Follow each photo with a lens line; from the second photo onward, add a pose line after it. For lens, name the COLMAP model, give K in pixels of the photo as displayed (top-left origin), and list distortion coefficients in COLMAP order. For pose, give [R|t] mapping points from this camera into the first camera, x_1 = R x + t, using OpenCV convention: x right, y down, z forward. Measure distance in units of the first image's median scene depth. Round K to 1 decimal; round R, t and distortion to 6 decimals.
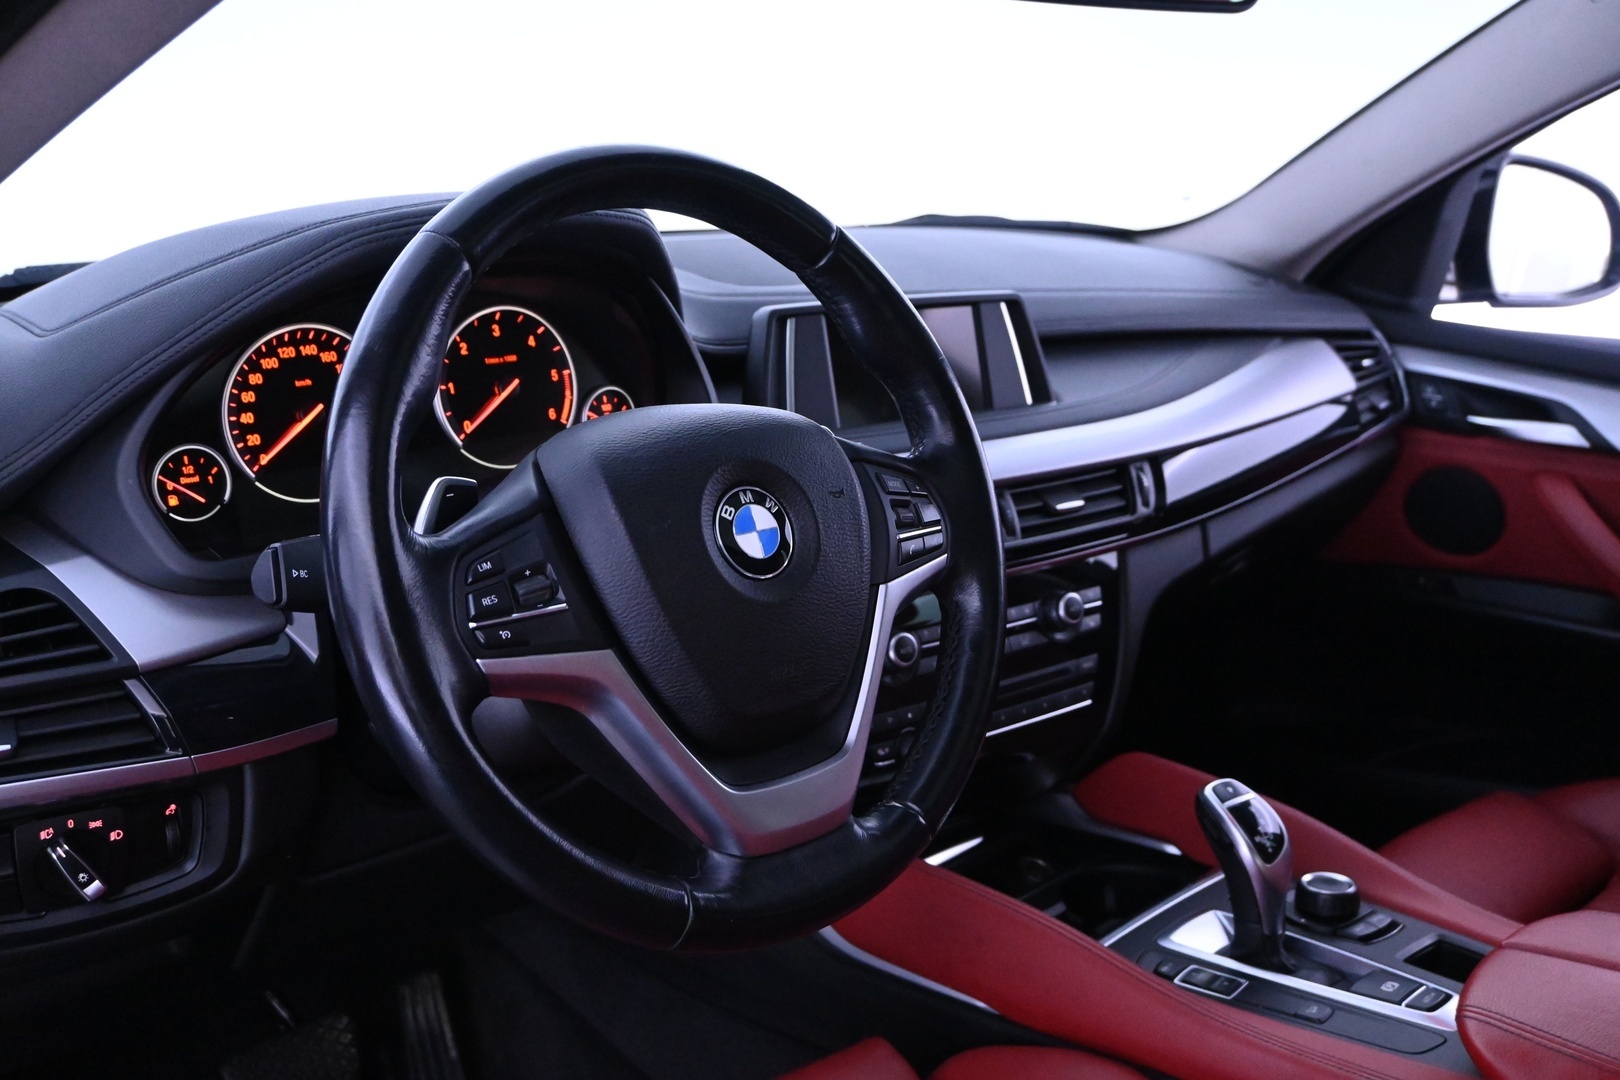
lens RADIAL K [[1634.0, 0, 810.0], [0, 1634.0, 540.0], [0, 0, 1]] dist [0.004508, -0.016962]
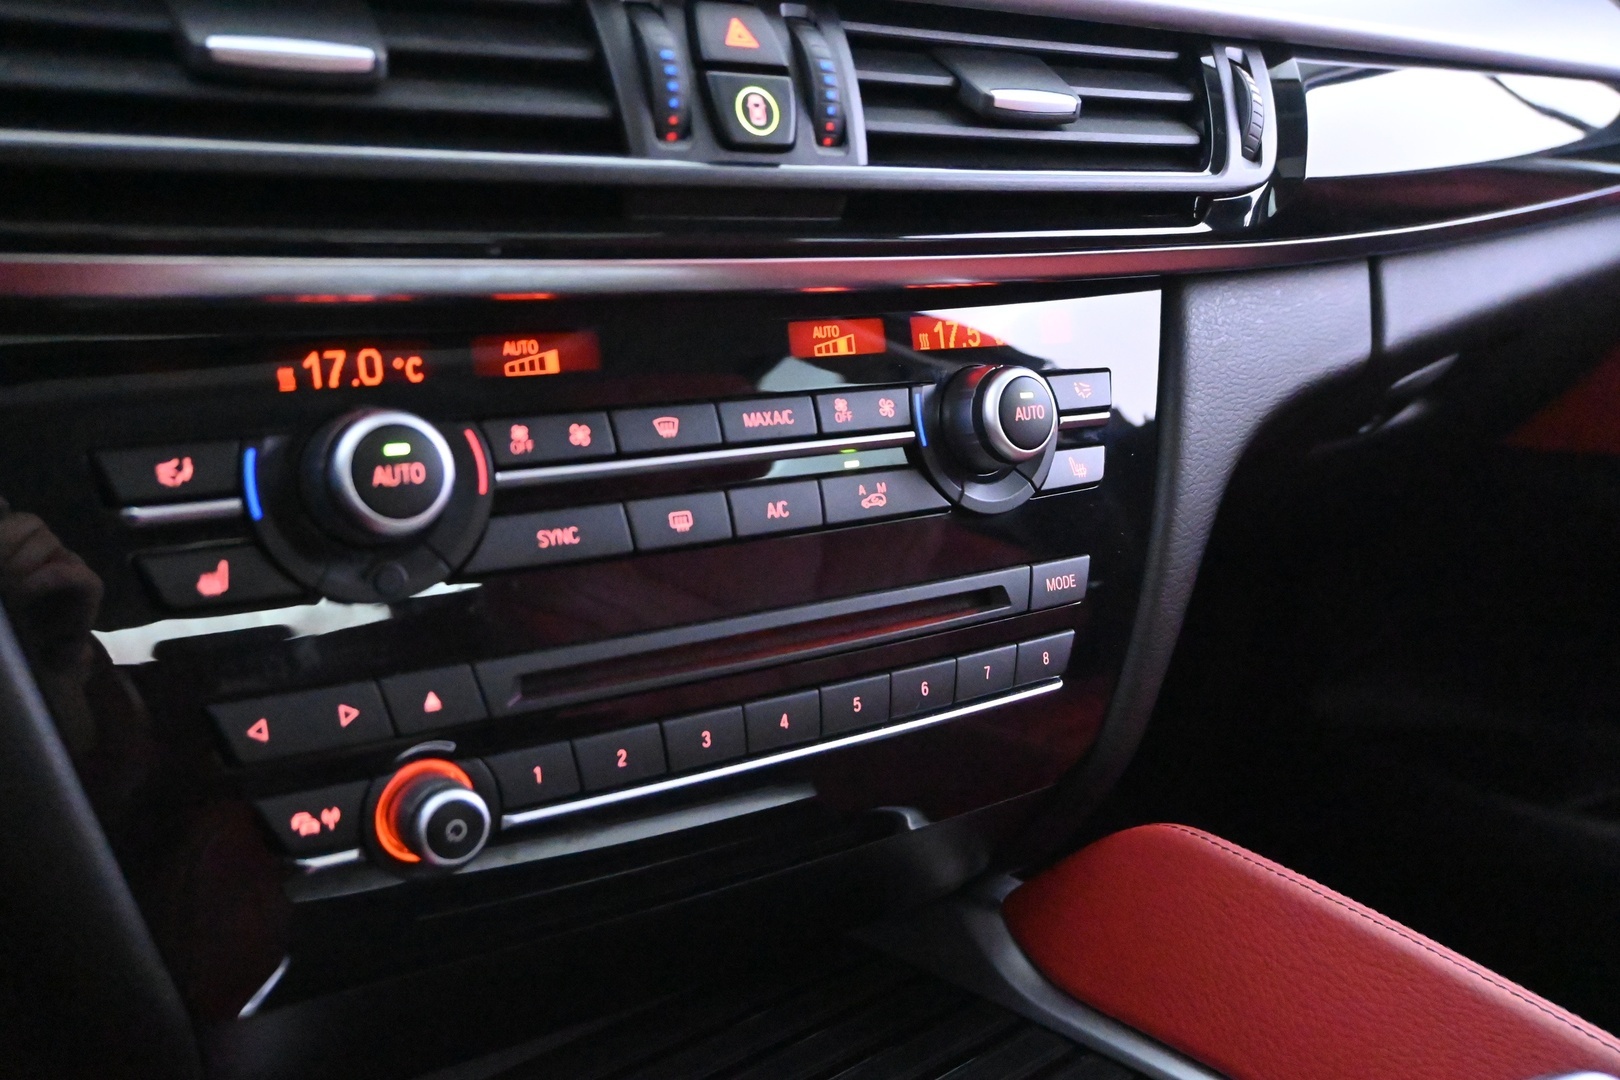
lens RADIAL K [[1524.1, 0, 810.0], [0, 1524.1, 540.0], [0, 0, 1]] dist [-0.007340, 0.005397]
pose [[0.997500, 0.062118, -0.033705, 0.151709], [-0.060783, 0.997377, 0.039289, 0.069055], [0.036057, -0.037142, 0.998659, 0.801563]]
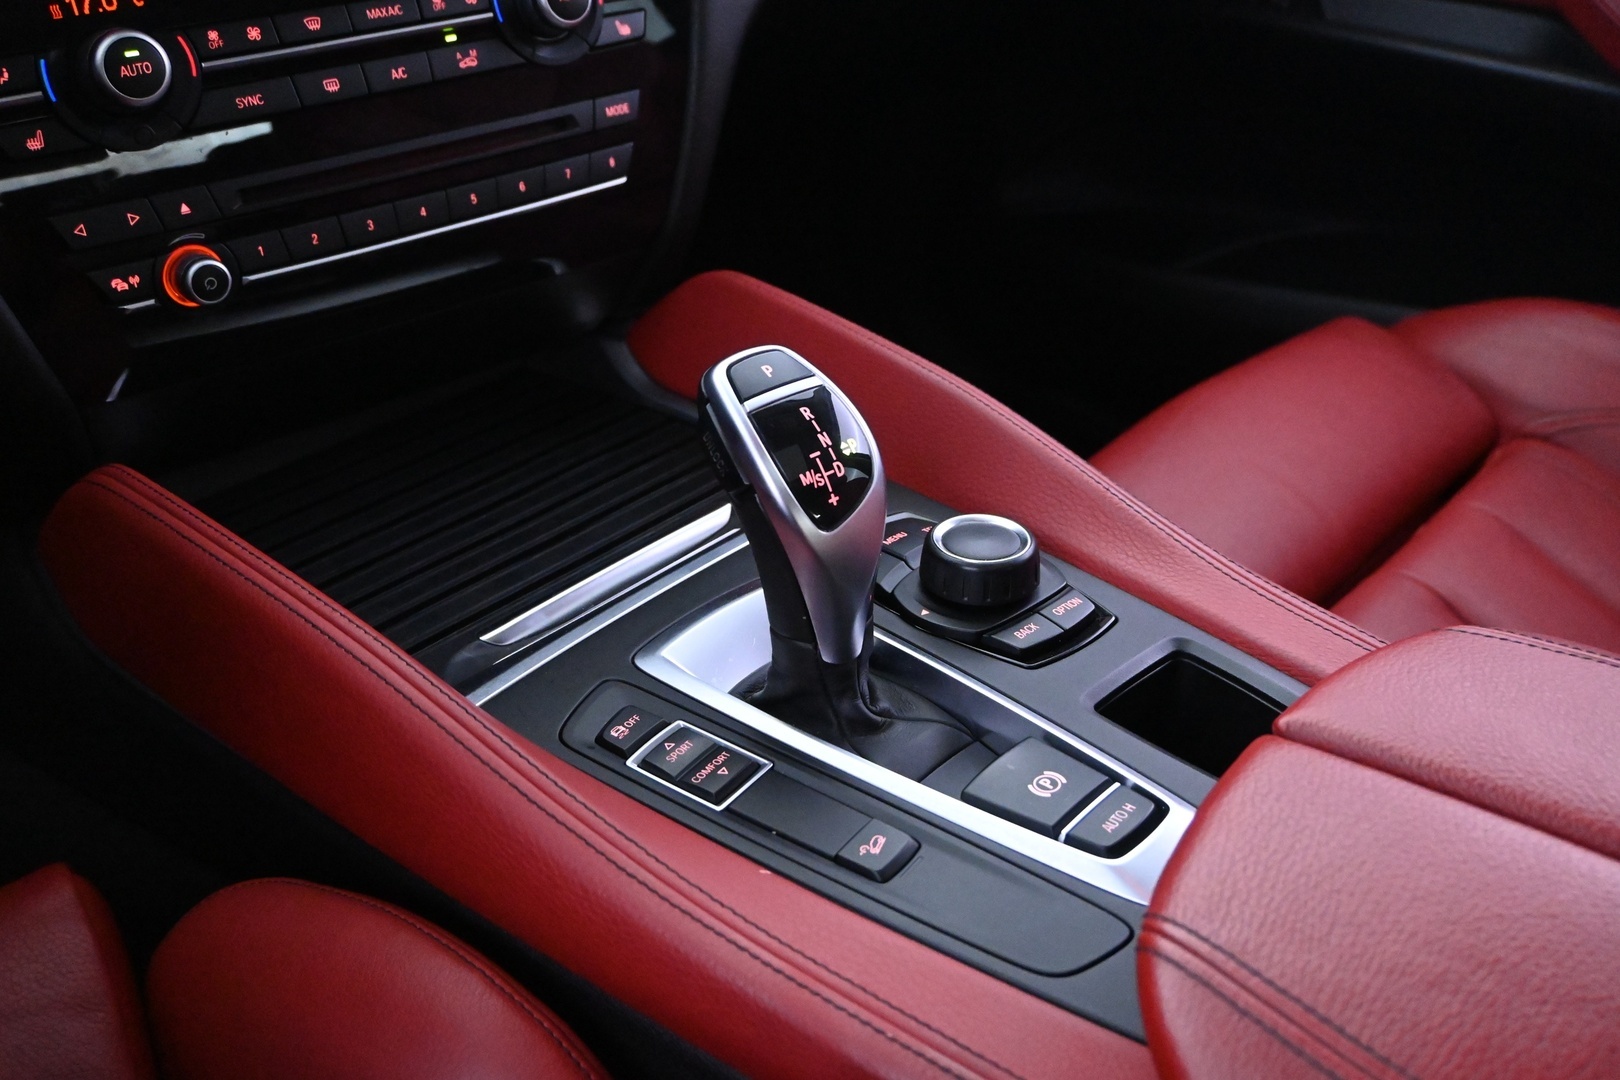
lens RADIAL K [[1524.1, 0, 810.0], [0, 1524.1, 540.0], [0, 0, 1]] dist [-0.007340, 0.005397]
pose [[0.998759, -0.009905, 0.048800, 0.251495], [-0.006775, 0.943874, 0.330235, 0.052908], [-0.049332, -0.330156, 0.942636, 0.574061]]
